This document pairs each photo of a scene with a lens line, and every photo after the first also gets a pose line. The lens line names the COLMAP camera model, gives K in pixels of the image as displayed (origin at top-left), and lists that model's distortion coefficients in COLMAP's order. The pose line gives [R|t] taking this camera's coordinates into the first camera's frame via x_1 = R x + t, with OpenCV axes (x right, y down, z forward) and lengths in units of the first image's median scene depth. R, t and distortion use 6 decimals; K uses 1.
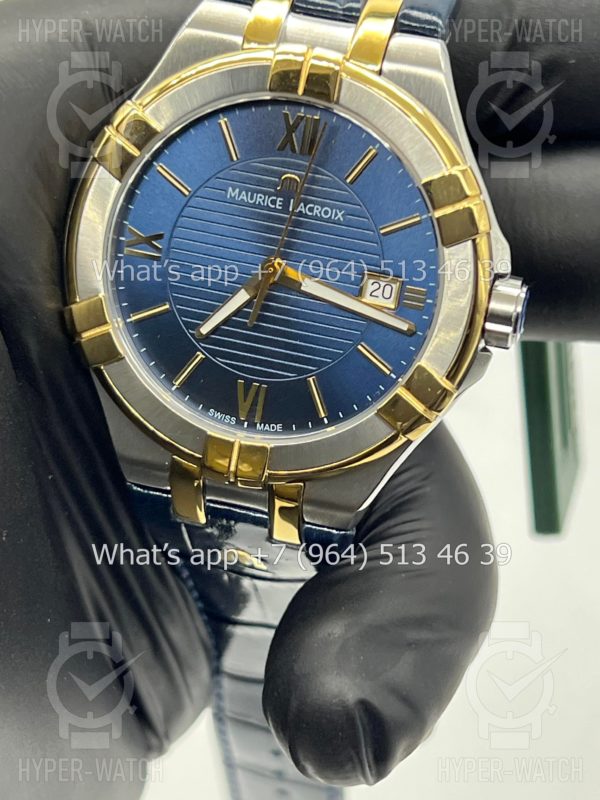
lens RADIAL K [[1851.8, 0, 302.1], [0, 1851.8, 395.7], [0, 0, 1]] dist [0.172013, 0.000000]
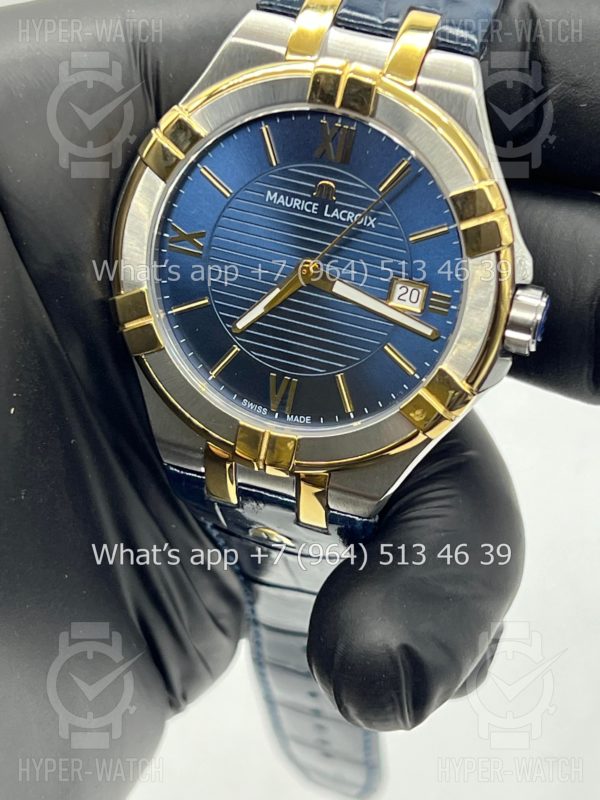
lens RADIAL K [[1851.8, 0, 306.4], [0, 1851.8, 395.3], [0, 0, 1]] dist [0.172013, 0.000000]
pose [[0.998566, 0.037325, -0.038383, 0.027159], [-0.035540, 0.998301, 0.046176, -0.046042], [0.040041, -0.044745, 0.998196, -0.054950]]
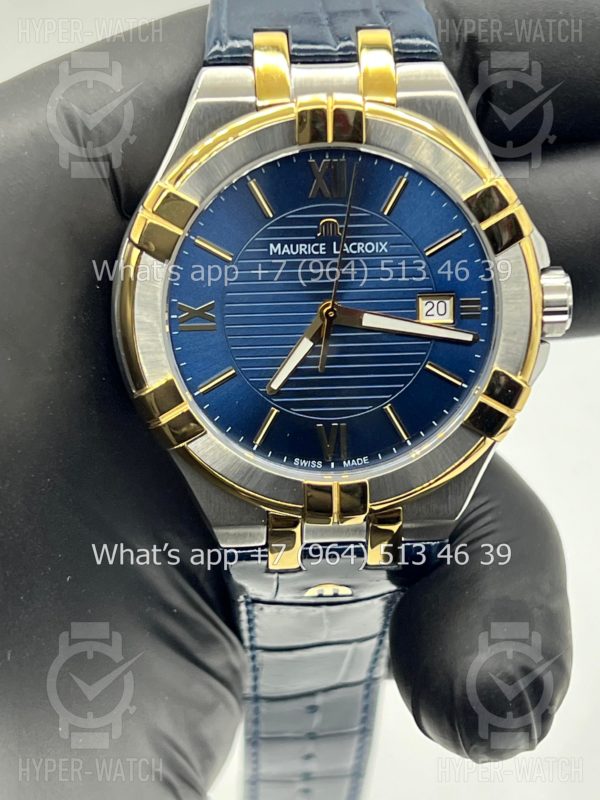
lens RADIAL K [[1851.8, 0, 295.0], [0, 1851.8, 407.3], [0, 0, 1]] dist [0.172013, 0.000000]
pose [[0.945095, -0.239936, 0.221867, -0.274464], [0.232255, 0.970772, 0.060487, -0.083816], [-0.229896, -0.005636, 0.973199, 0.004806]]
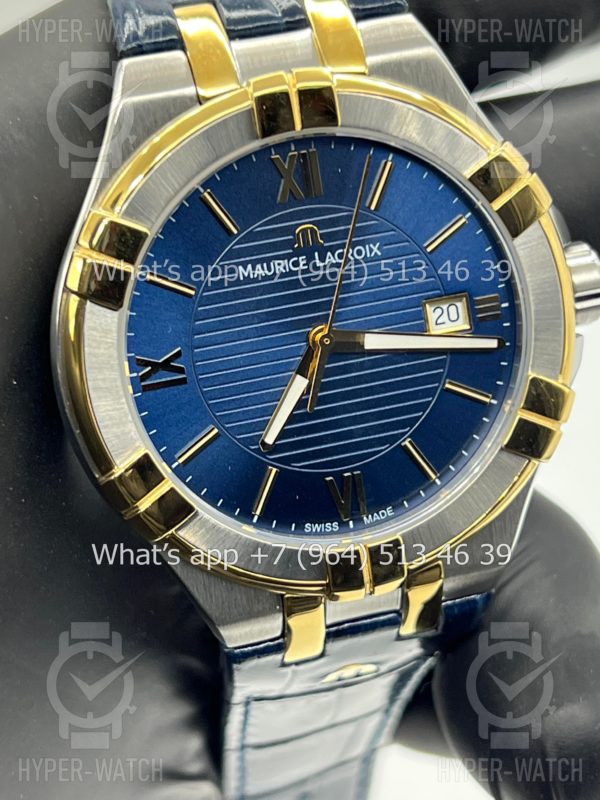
lens RADIAL K [[1851.8, 0, 298.0], [0, 1851.8, 404.1], [0, 0, 1]] dist [0.172013, 0.000000]
pose [[0.854314, -0.385521, 0.348599, -0.325512], [0.373630, 0.921760, 0.103730, -0.131660], [-0.361314, 0.041628, 0.931514, 0.232984]]
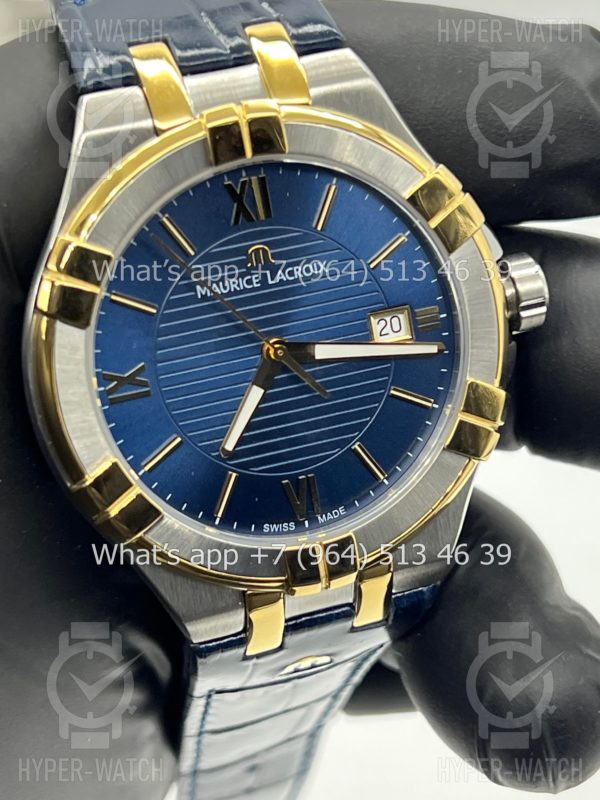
lens RADIAL K [[1851.8, 0, 299.6], [0, 1851.8, 407.7], [0, 0, 1]] dist [0.172013, 0.000000]
pose [[0.826790, -0.403930, 0.391482, -0.365845], [0.393772, 0.912603, 0.109996, -0.137126], [-0.401698, 0.063211, 0.913588, 0.184087]]
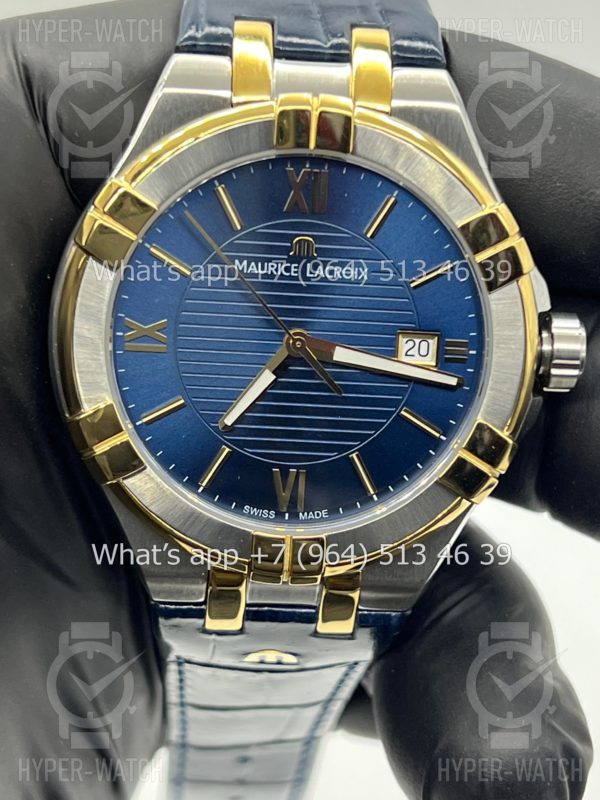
lens RADIAL K [[1851.8, 0, 292.5], [0, 1851.8, 420.3], [0, 0, 1]] dist [0.172013, 0.000000]
pose [[0.955378, -0.162217, 0.246858, -0.246955], [0.155884, 0.986744, 0.045120, -0.072087], [-0.250905, -0.004626, 0.968001, 0.126258]]
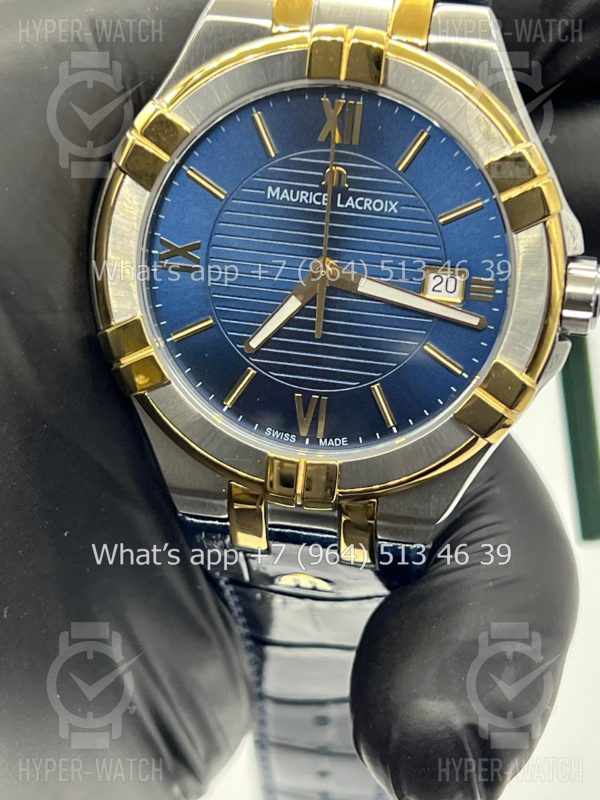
lens RADIAL K [[1851.8, 0, 299.3], [0, 1851.8, 399.2], [0, 0, 1]] dist [0.172013, 0.000000]
pose [[0.994061, -0.091212, 0.059358, -0.088477], [0.089780, 0.995613, 0.026367, -0.030491], [-0.061502, -0.020882, 0.997888, 0.081662]]
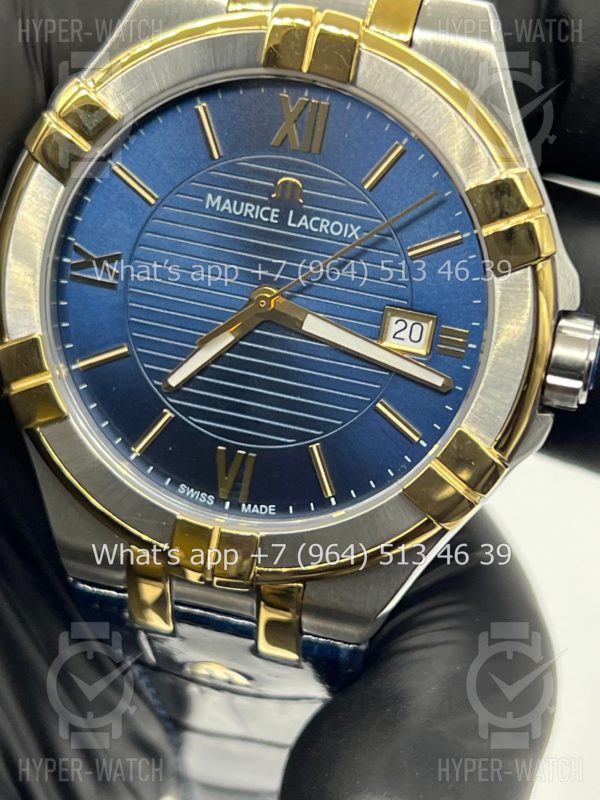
lens RADIAL K [[1851.8, 0, 302.6], [0, 1851.8, 393.7], [0, 0, 1]] dist [0.172013, 0.000000]
pose [[0.999503, 0.006779, 0.030797, -0.023594], [-0.006387, 0.999898, -0.012809, -0.020997], [-0.030881, 0.012606, 0.999444, 0.240521]]
